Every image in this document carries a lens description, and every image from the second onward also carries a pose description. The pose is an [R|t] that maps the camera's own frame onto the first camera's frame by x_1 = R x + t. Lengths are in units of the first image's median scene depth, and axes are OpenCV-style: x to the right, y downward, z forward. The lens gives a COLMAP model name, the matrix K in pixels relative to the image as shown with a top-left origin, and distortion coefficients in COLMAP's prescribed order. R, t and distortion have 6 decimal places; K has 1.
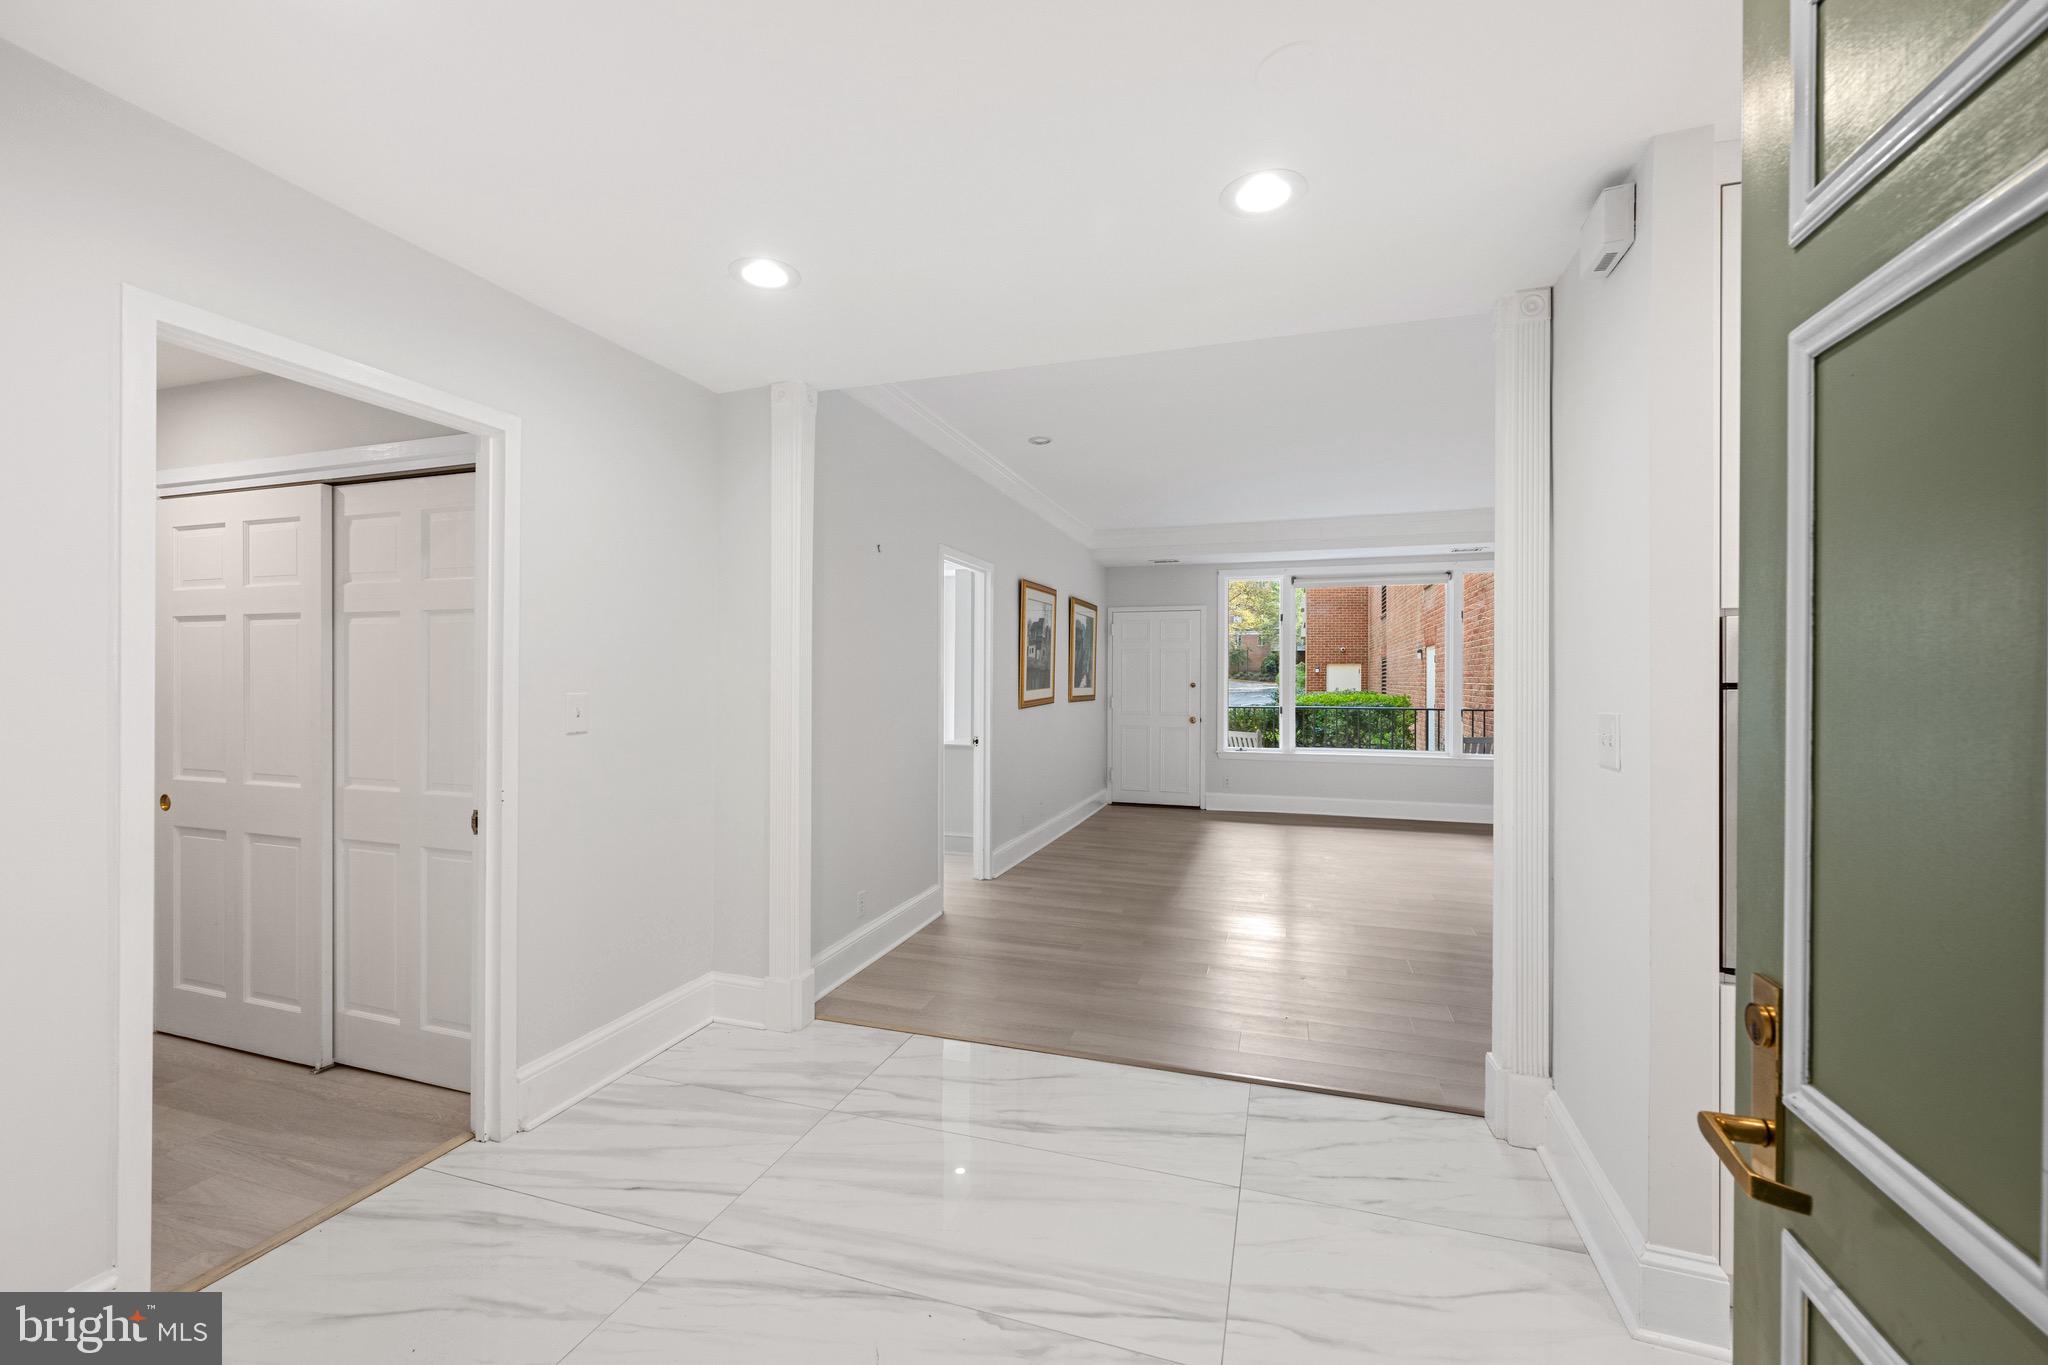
lens RADIAL K [[826.1, 0, 1023.1], [0, 826.1, 678.7], [0, 0, 1]] dist [0.002381, -0.000011]
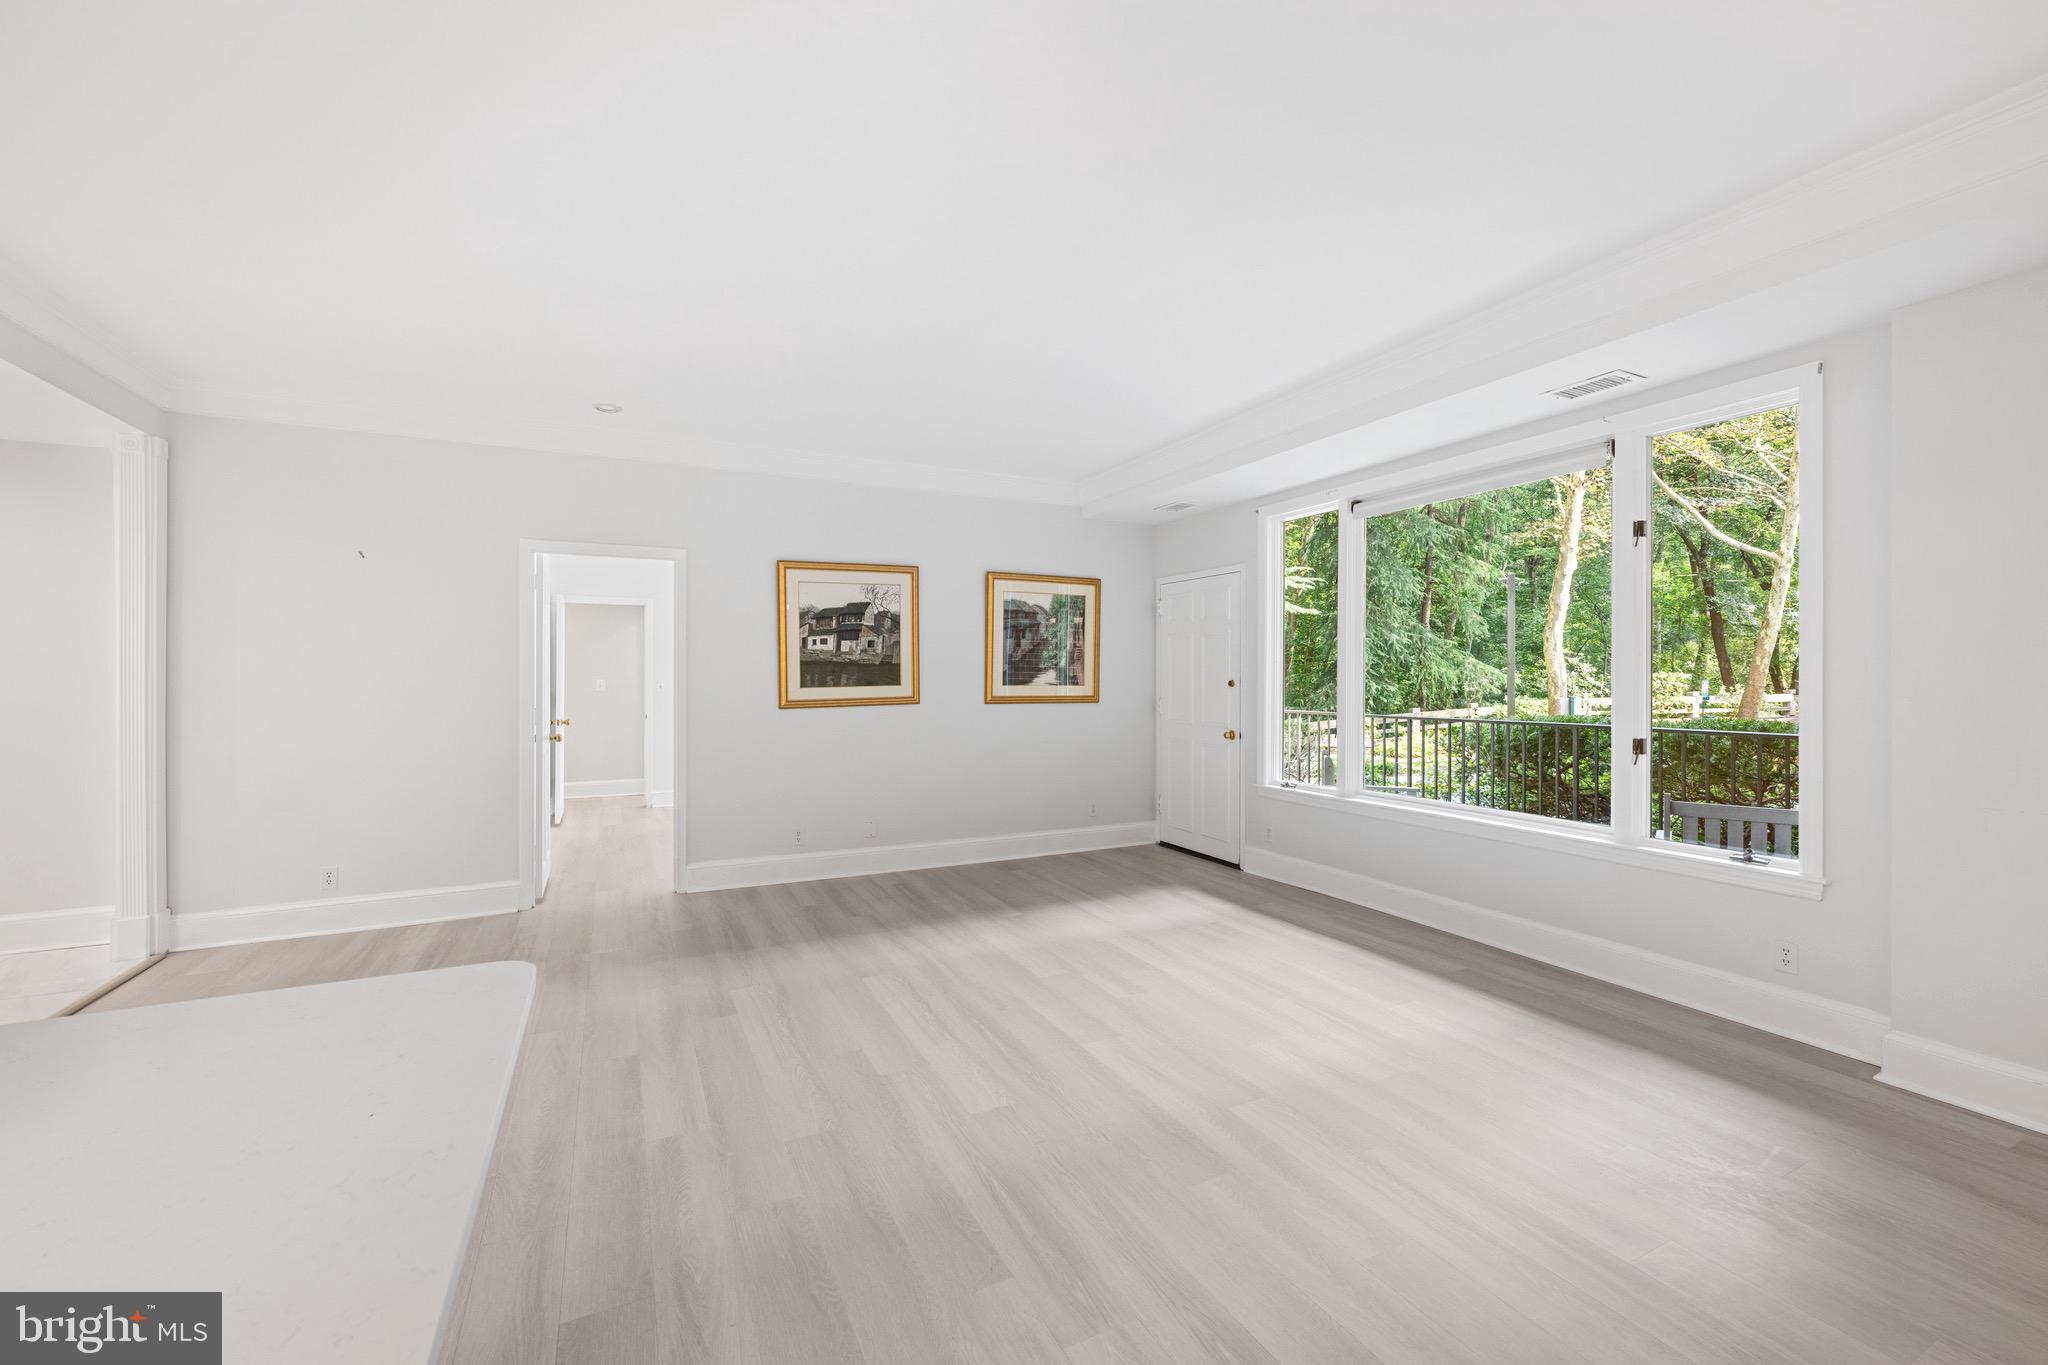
lens RADIAL K [[826.1, 0, 1019.5], [0, 826.1, 679.6], [0, 0, 1]] dist [0.002381, -0.000011]
pose [[0.691130, -0.000383, -0.722730, 0.576061], [0.000836, 1.000000, 0.000269, 0.004463], [0.722730, -0.000790, 0.691130, 0.411839]]
